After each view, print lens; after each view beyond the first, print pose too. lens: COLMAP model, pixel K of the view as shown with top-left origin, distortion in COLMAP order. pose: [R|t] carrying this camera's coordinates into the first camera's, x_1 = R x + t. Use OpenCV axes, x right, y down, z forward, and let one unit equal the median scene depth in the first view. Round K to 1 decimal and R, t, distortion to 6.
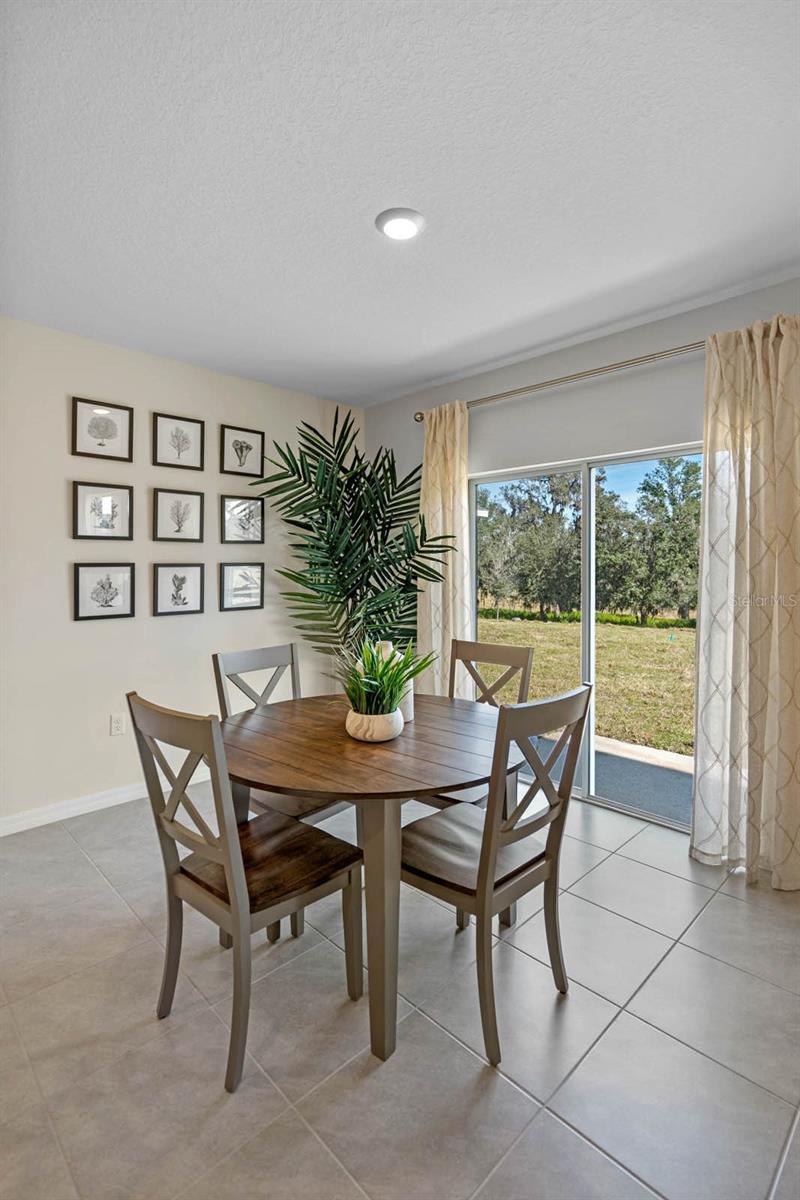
lens RADIAL K [[557.7, 0, 388.5], [0, 557.7, 568.3], [0, 0, 1]] dist [-0.009012, 0.004393]
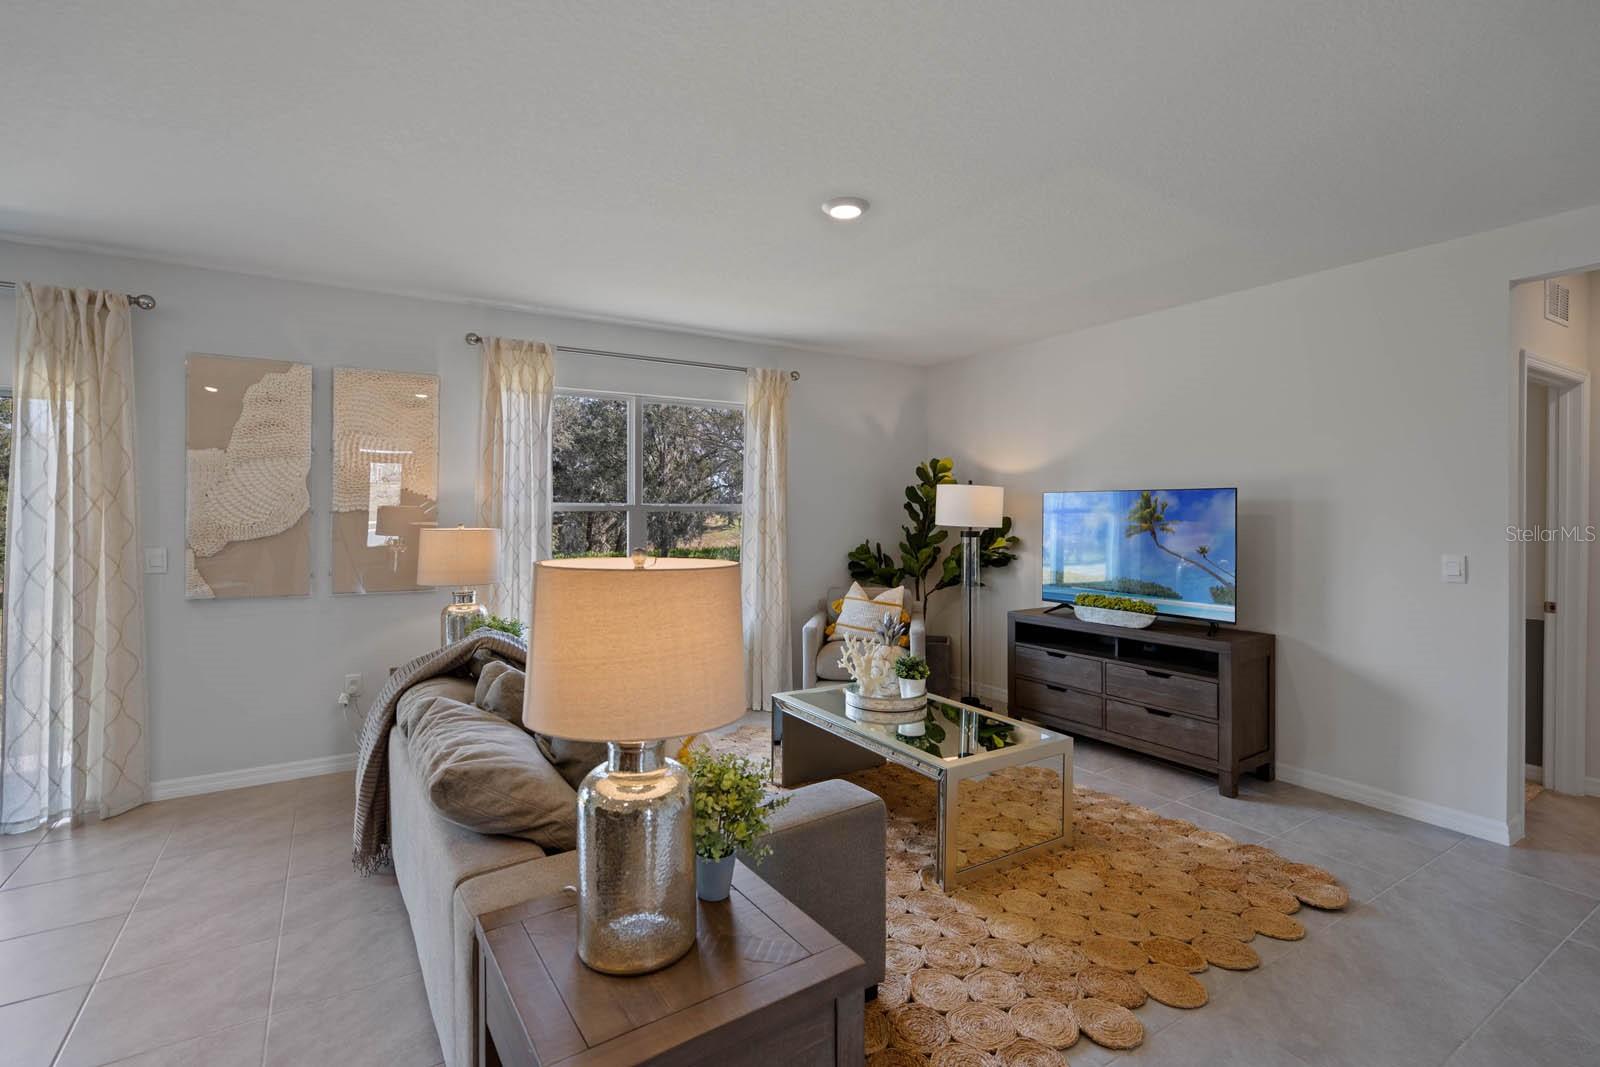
lens RADIAL K [[743.6, 0, 820.8], [0, 743.6, 518.4], [0, 0, 1]] dist [-0.009012, 0.004393]
pose [[0.194500, -0.003200, 0.980897, -0.328406], [0.001072, 0.999995, 0.003049, -0.009598], [-0.980902, 0.000458, 0.194503, -0.482451]]
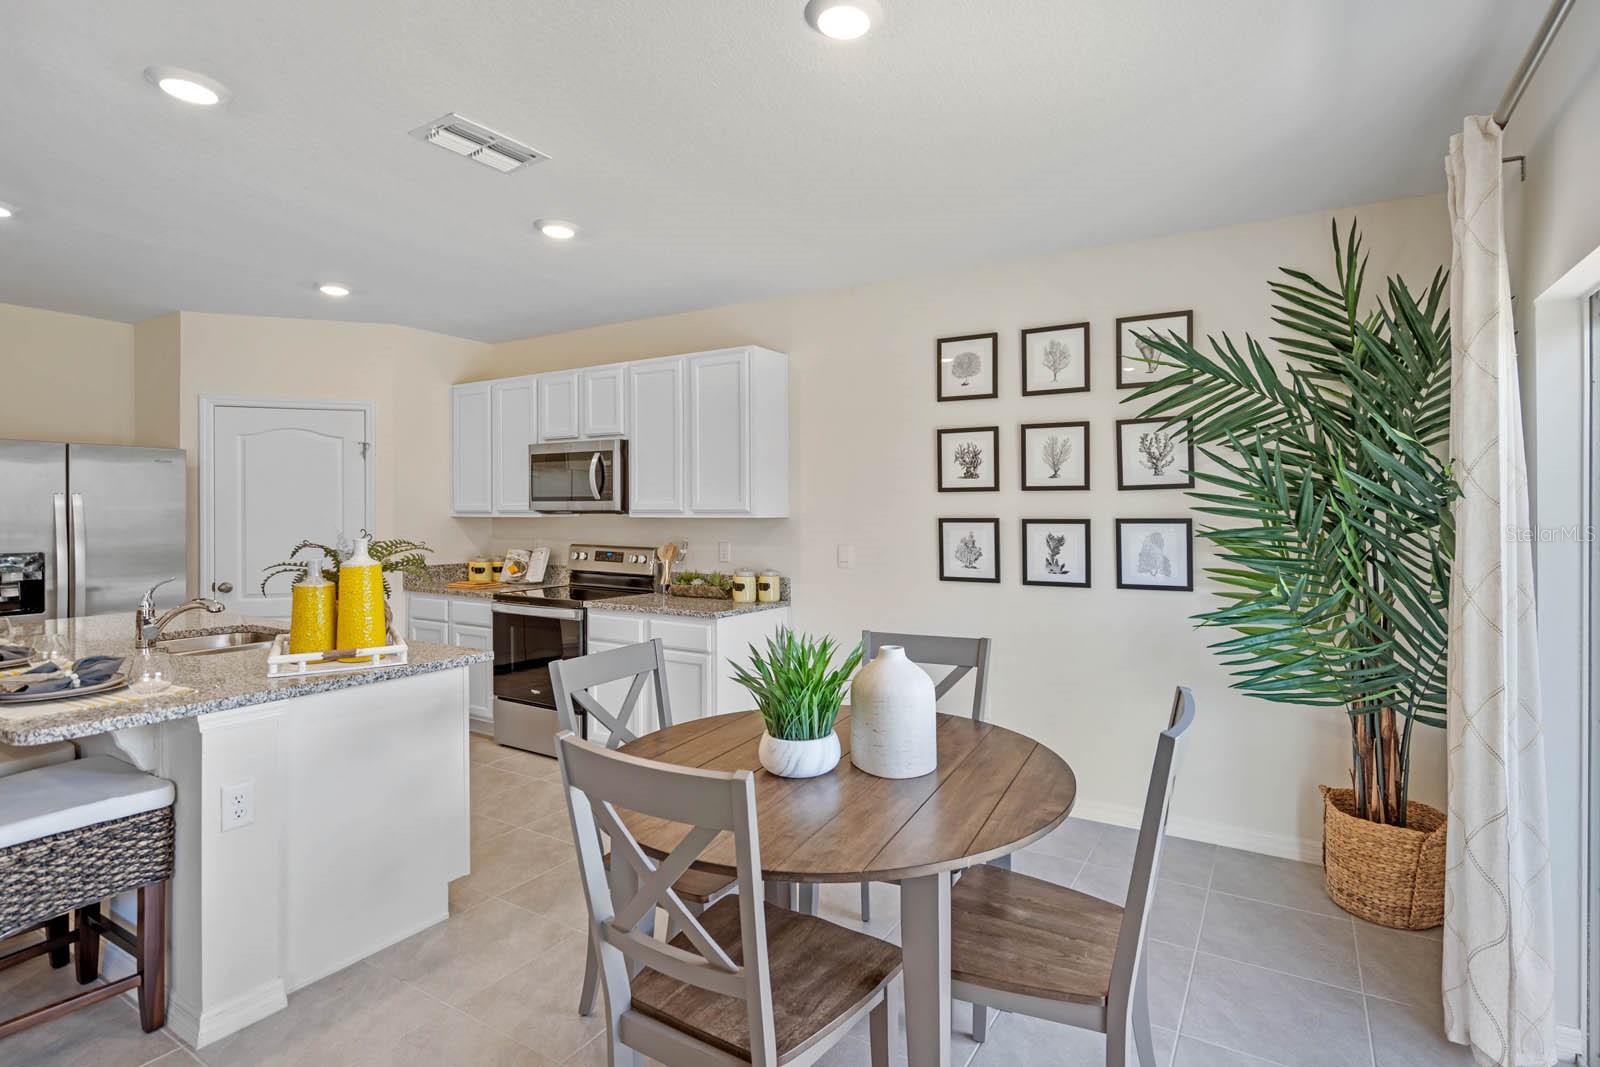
lens RADIAL K [[743.6, 0, 845.5], [0, 743.6, 520.1], [0, 0, 1]] dist [-0.009012, 0.004393]
pose [[0.296867, 0.013486, -0.954824, 0.540052], [-0.007165, 0.999904, 0.011895, -0.018251], [0.954892, 0.003310, 0.296935, 0.452579]]
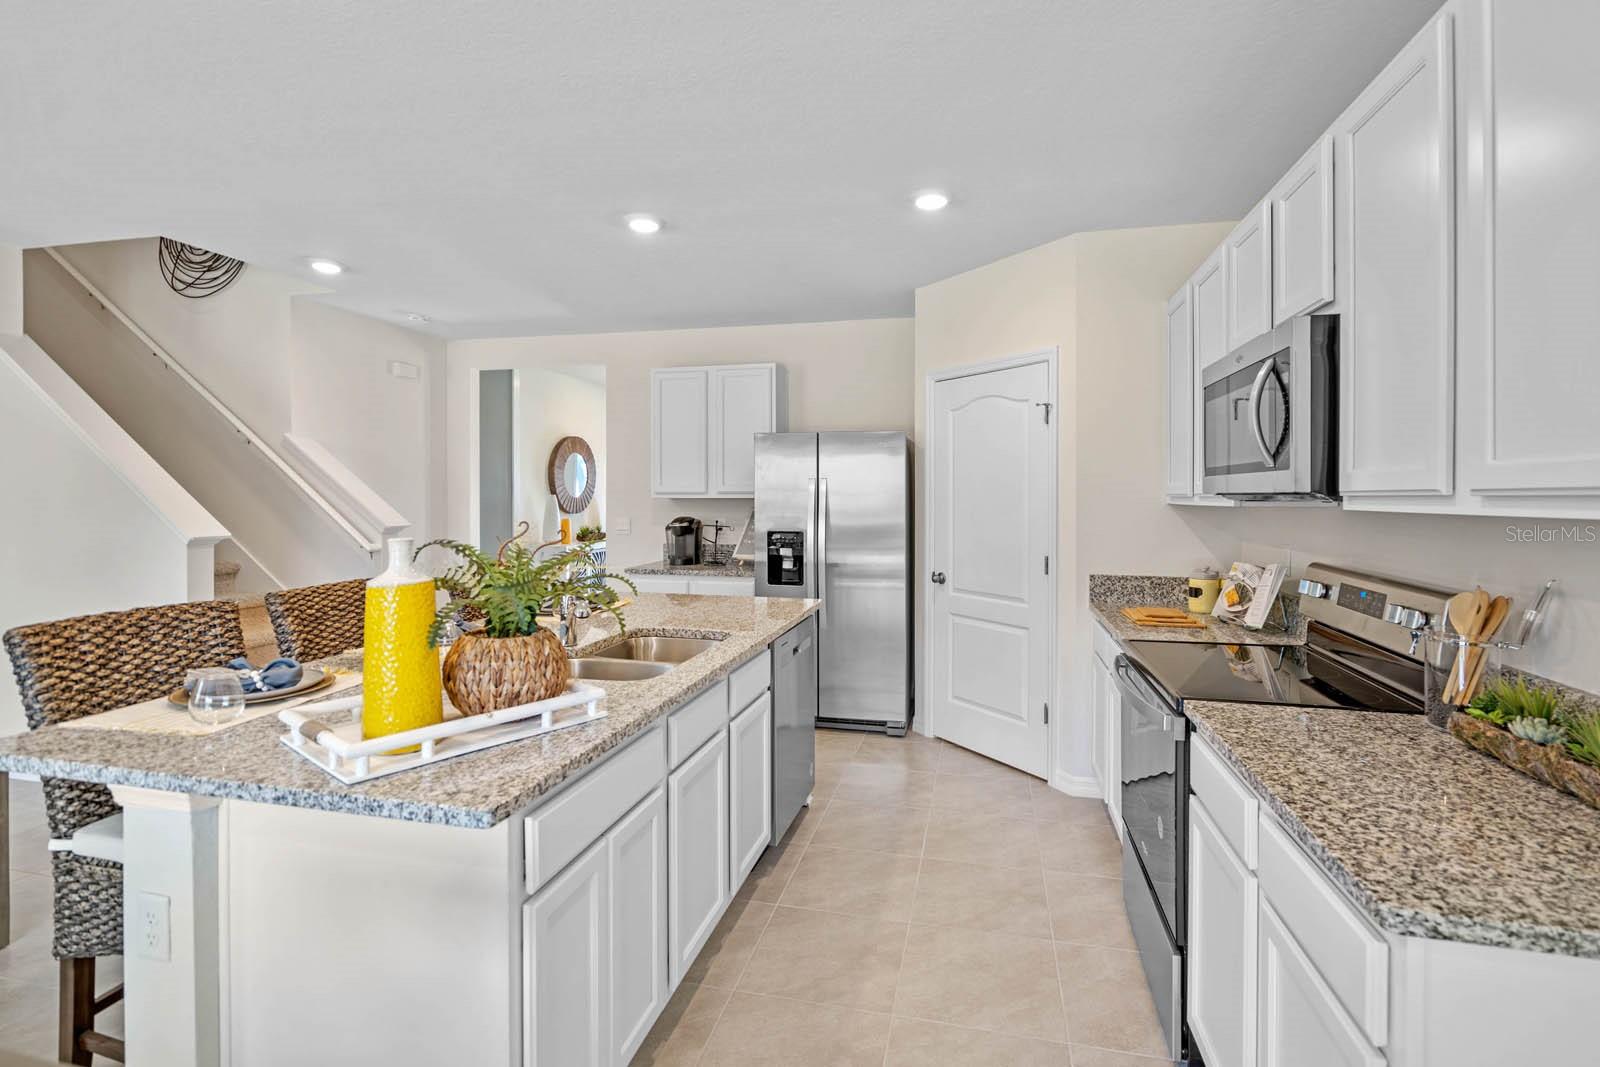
lens RADIAL K [[743.6, 0, 822.7], [0, 743.6, 506.9], [0, 0, 1]] dist [-0.009012, 0.004393]
pose [[-0.823897, 0.008817, -0.566670, -0.267392], [-0.004674, 0.999739, 0.022351, -0.017419], [0.566720, 0.021064, -0.823641, 0.706430]]
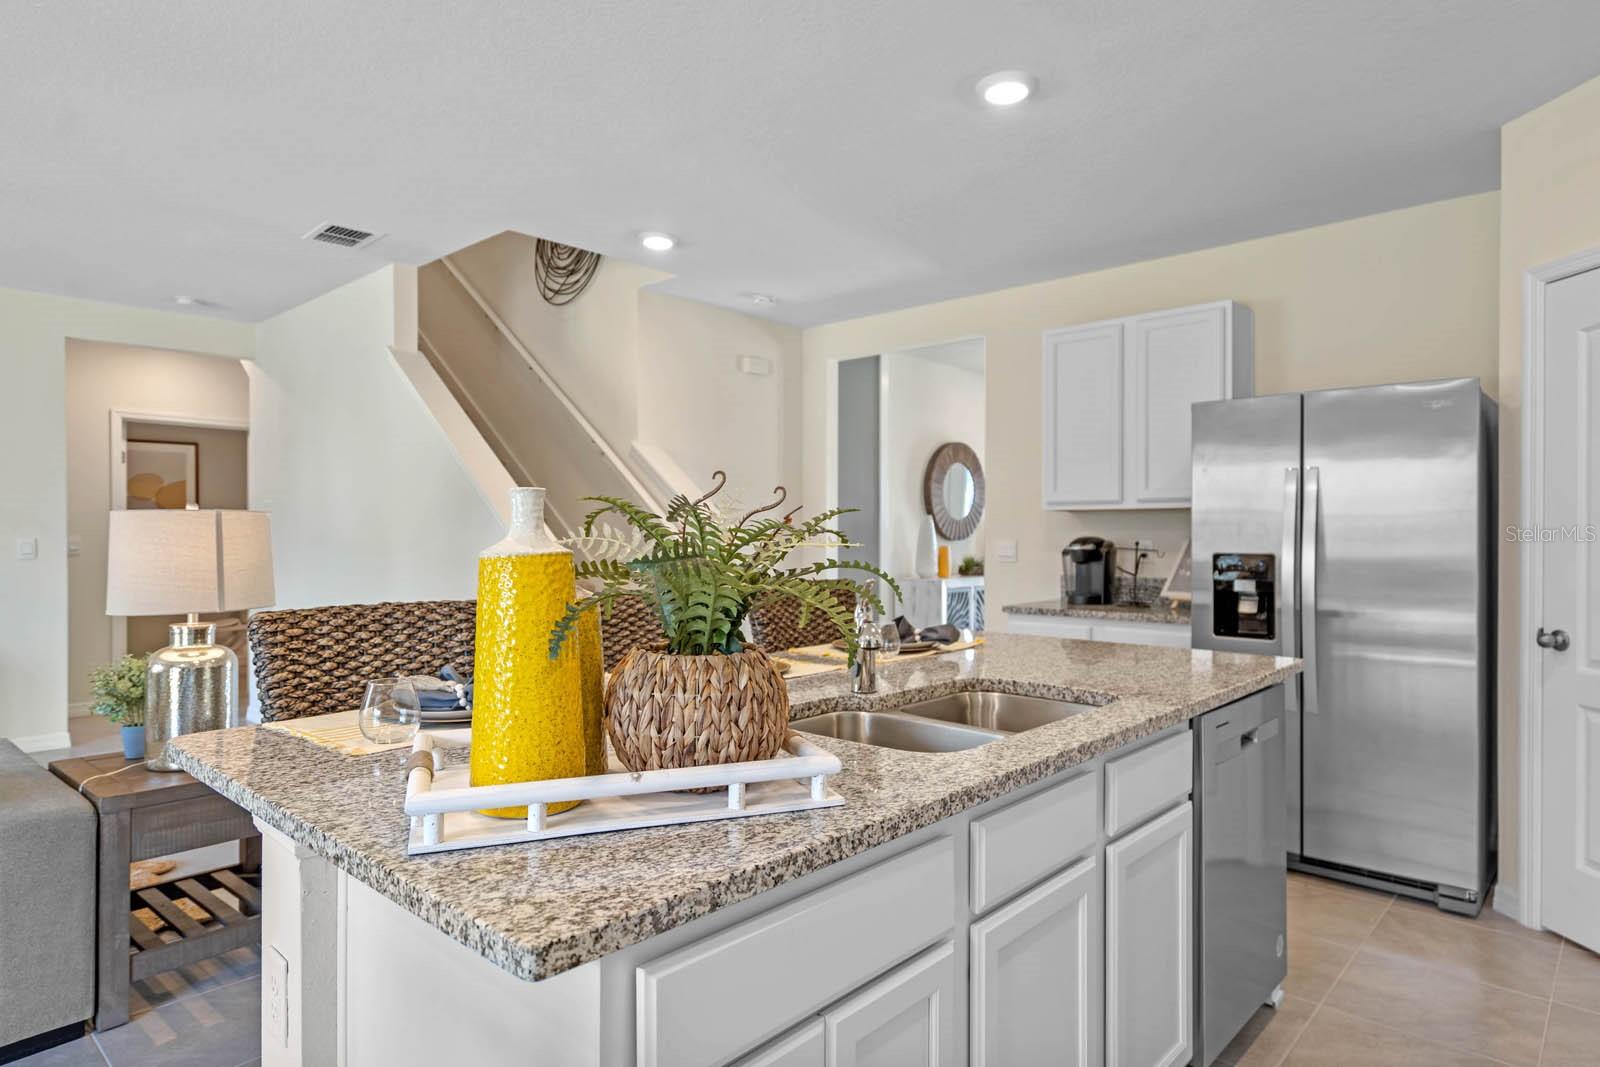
lens RADIAL K [[921.9, 0, 802.0], [0, 921.9, 543.1], [0, 0, 1]] dist [0.005647, 0.000836]
pose [[-0.996608, 0.003231, -0.082226, -0.384516], [0.001786, 0.999843, 0.017638, 0.026648], [0.082270, 0.017431, -0.996458, 0.571744]]
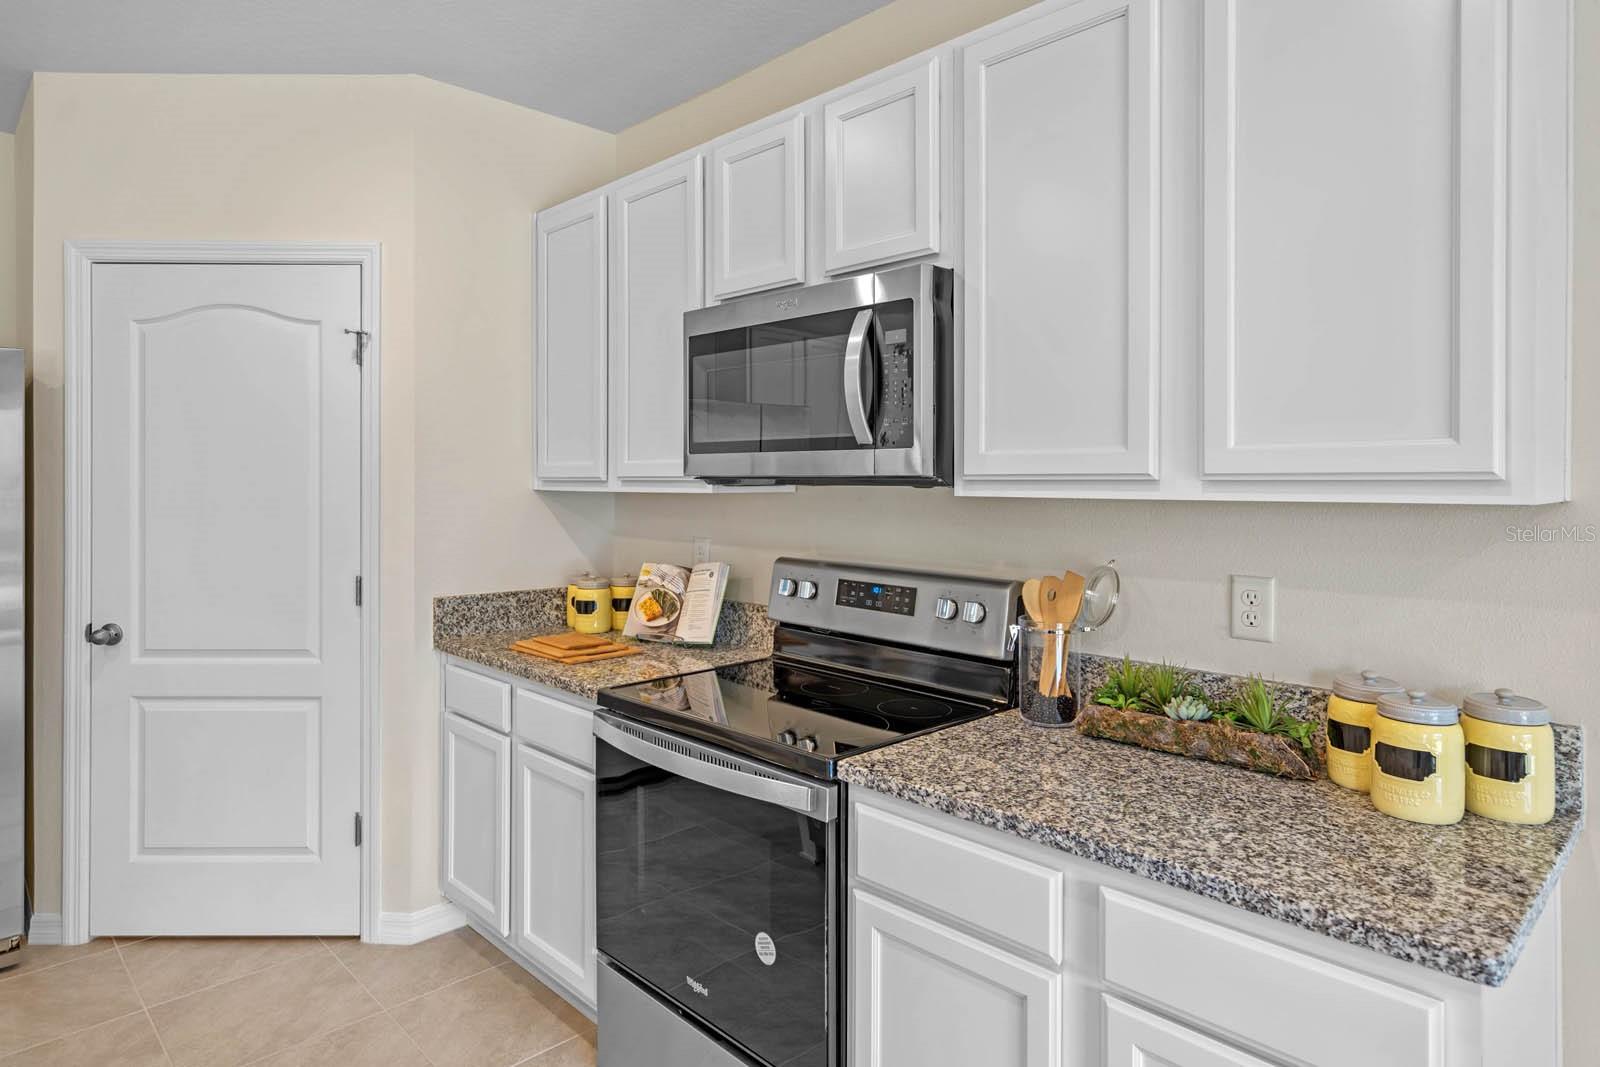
lens RADIAL K [[921.9, 0, 800.5], [0, 921.9, 484.3], [0, 0, 1]] dist [0.005647, 0.000836]
pose [[0.018019, 0.005500, -0.999823, -0.304505], [-0.008987, 0.999945, 0.005339, -0.014340], [0.999797, 0.008889, 0.018067, 0.370834]]
